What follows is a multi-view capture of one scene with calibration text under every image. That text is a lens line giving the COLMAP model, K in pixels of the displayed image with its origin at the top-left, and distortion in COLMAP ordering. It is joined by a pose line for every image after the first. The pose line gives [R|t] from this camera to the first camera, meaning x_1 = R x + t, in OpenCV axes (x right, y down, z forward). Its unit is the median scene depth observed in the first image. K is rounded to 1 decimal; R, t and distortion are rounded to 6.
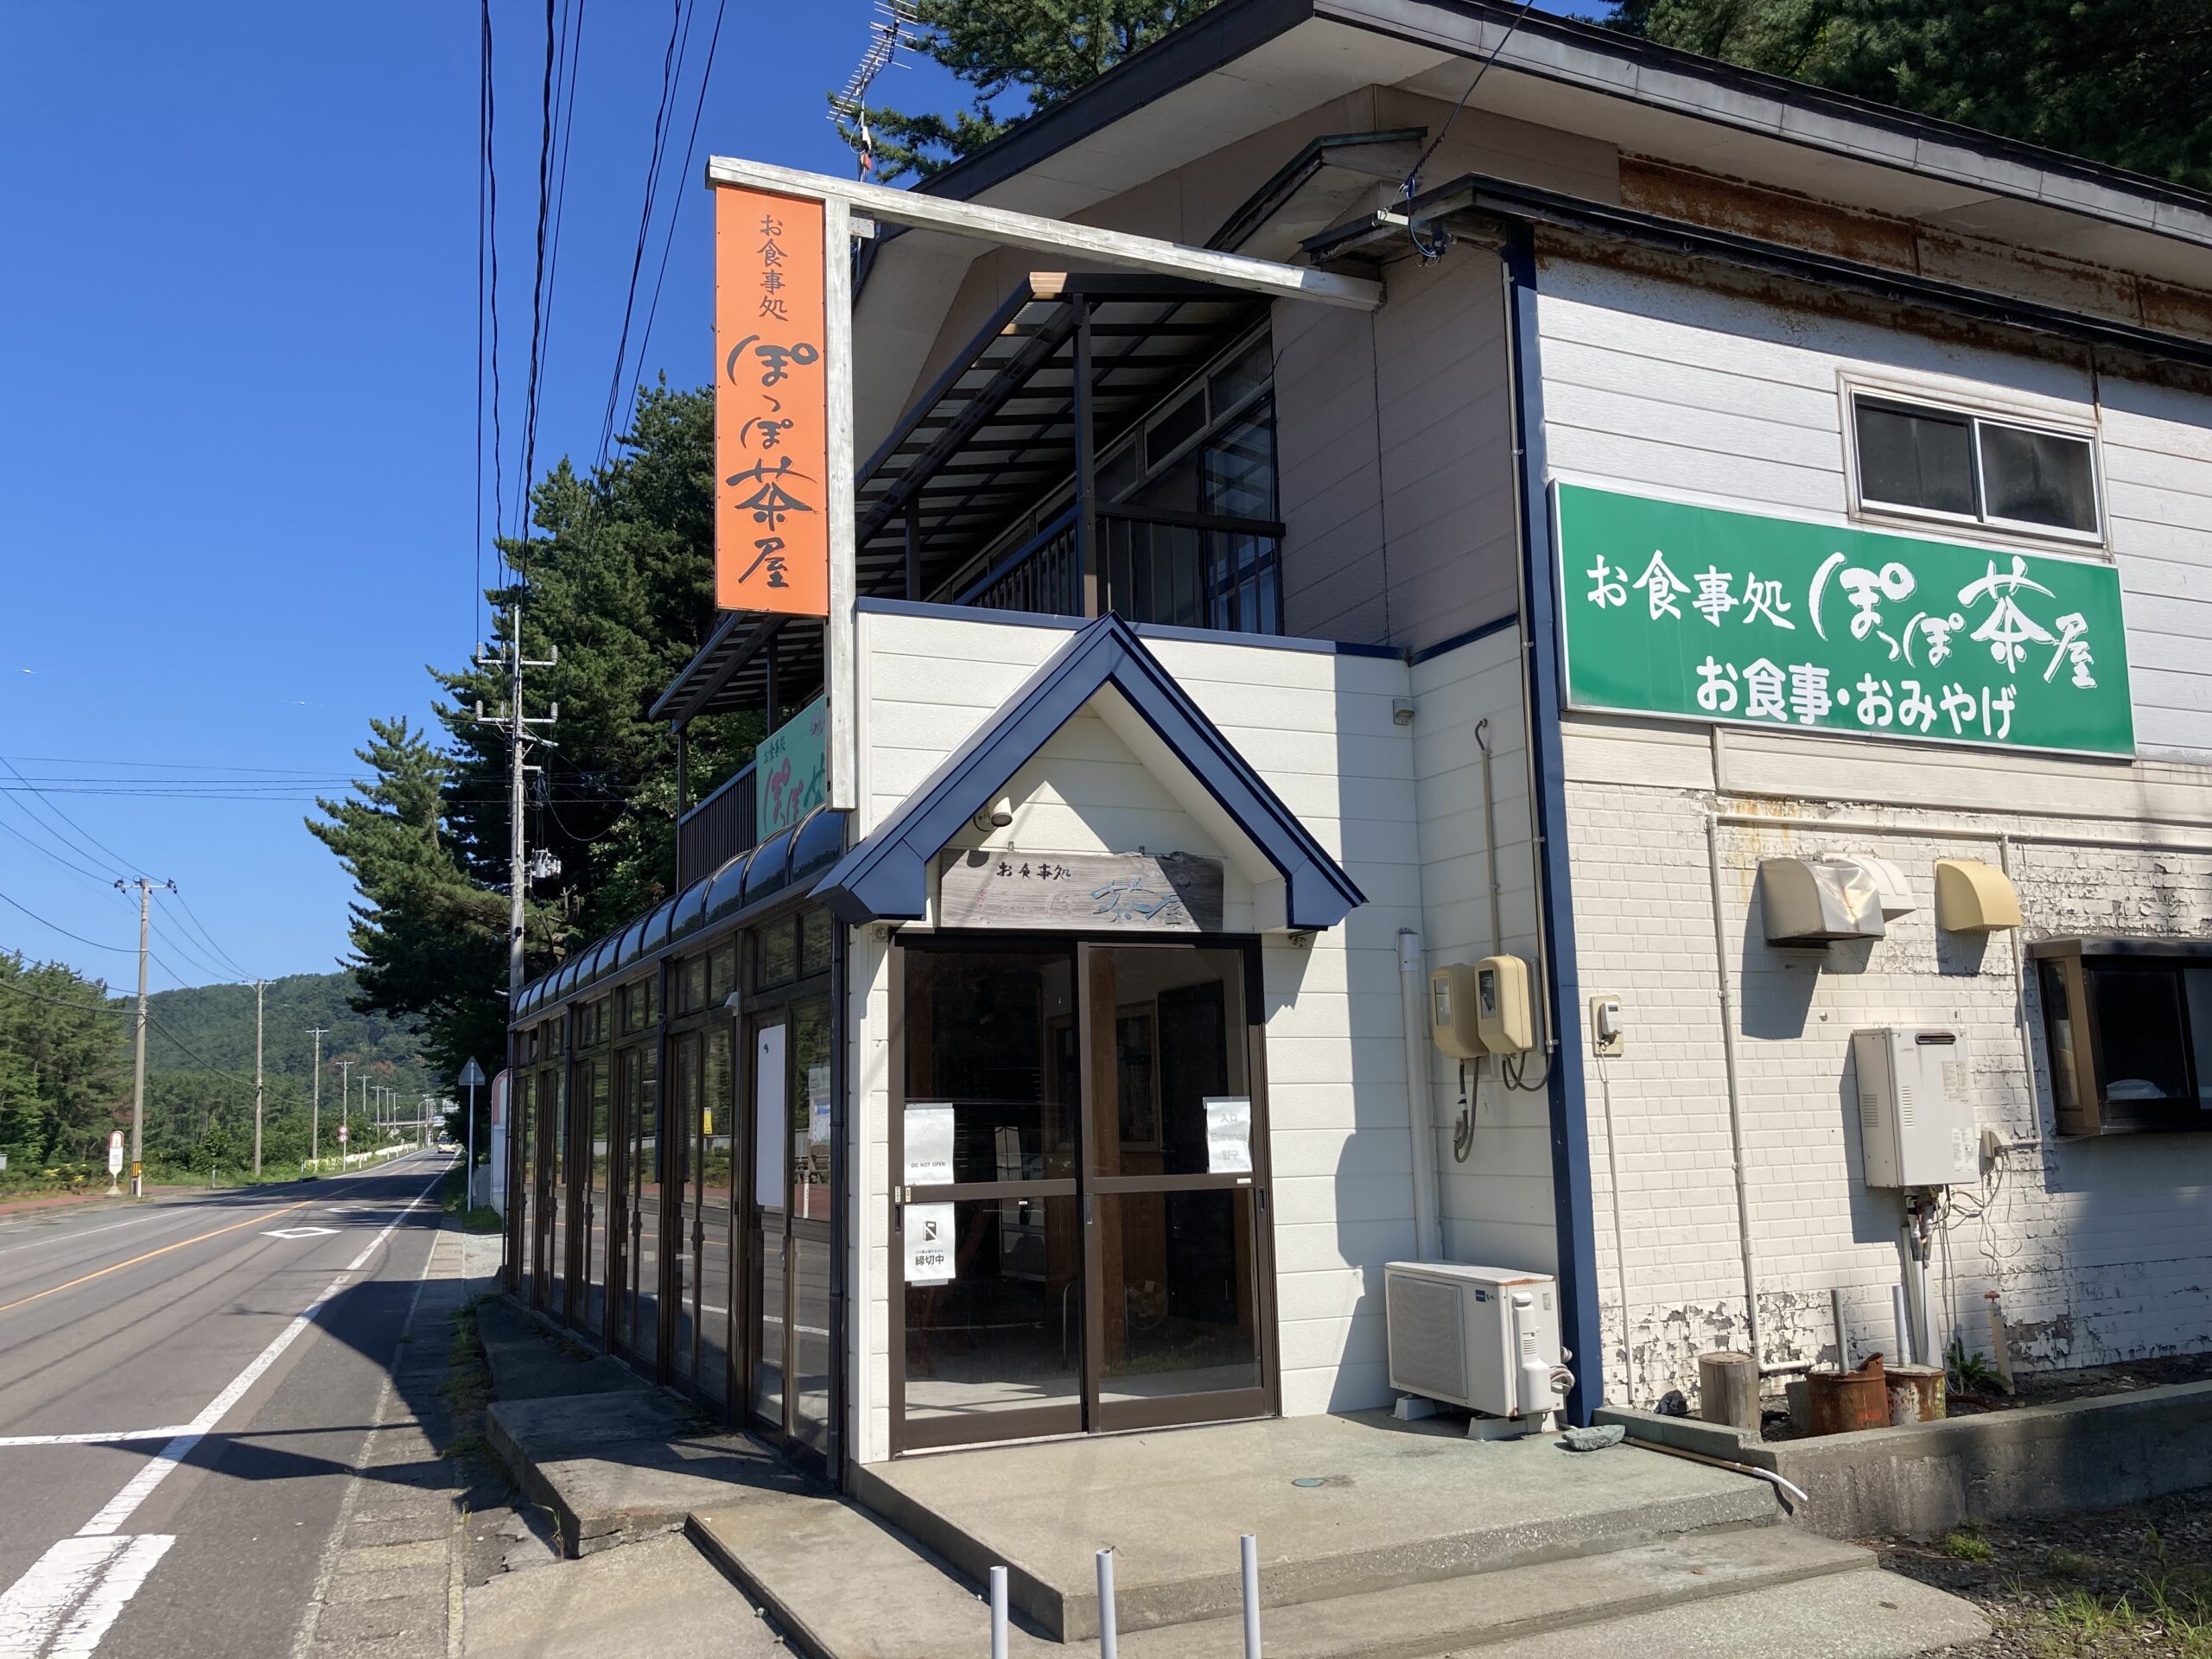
lens RADIAL K [[1875.3, 0, 1106.0], [0, 1875.3, 829.5], [0, 0, 1]] dist [0.000119, 0.000767]
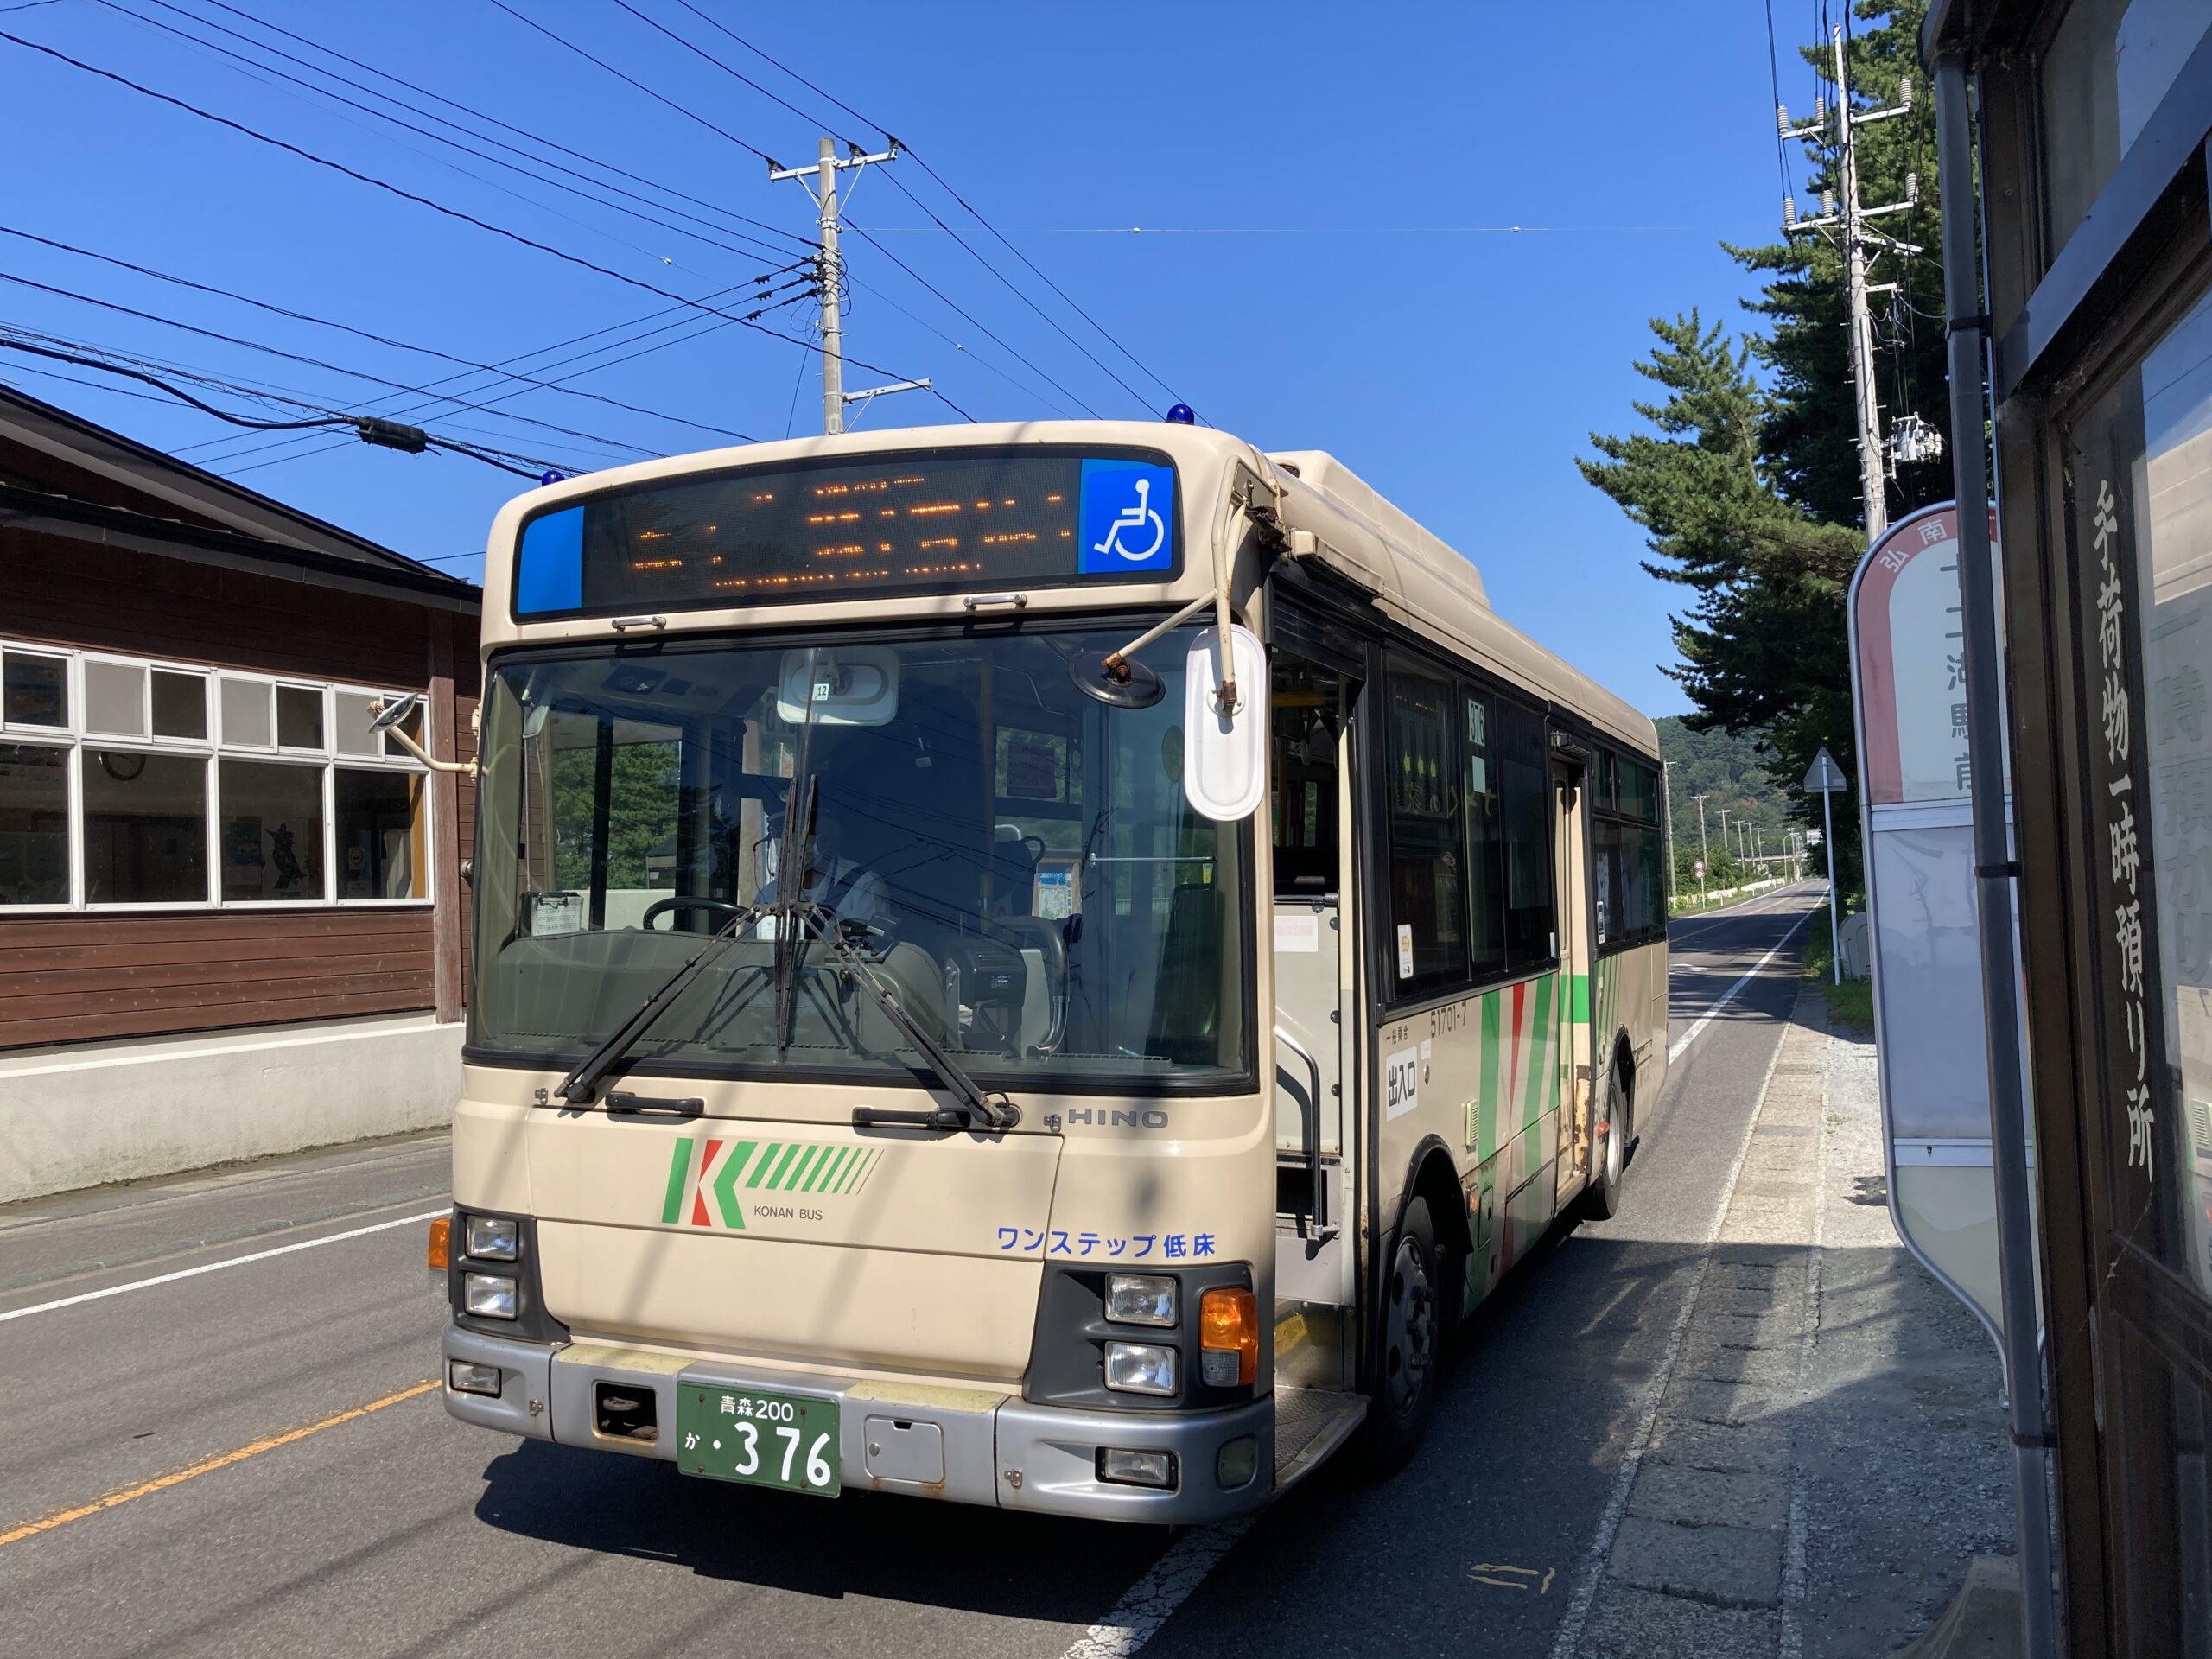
lens RADIAL K [[1875.3, 0, 1106.0], [0, 1875.3, 829.5], [0, 0, 1]] dist [0.000119, 0.000767]
pose [[0.766903, -0.031786, -0.640976, -0.087671], [0.120925, 0.988039, 0.095684, 0.043991], [0.630268, -0.150890, 0.761574, 0.267429]]
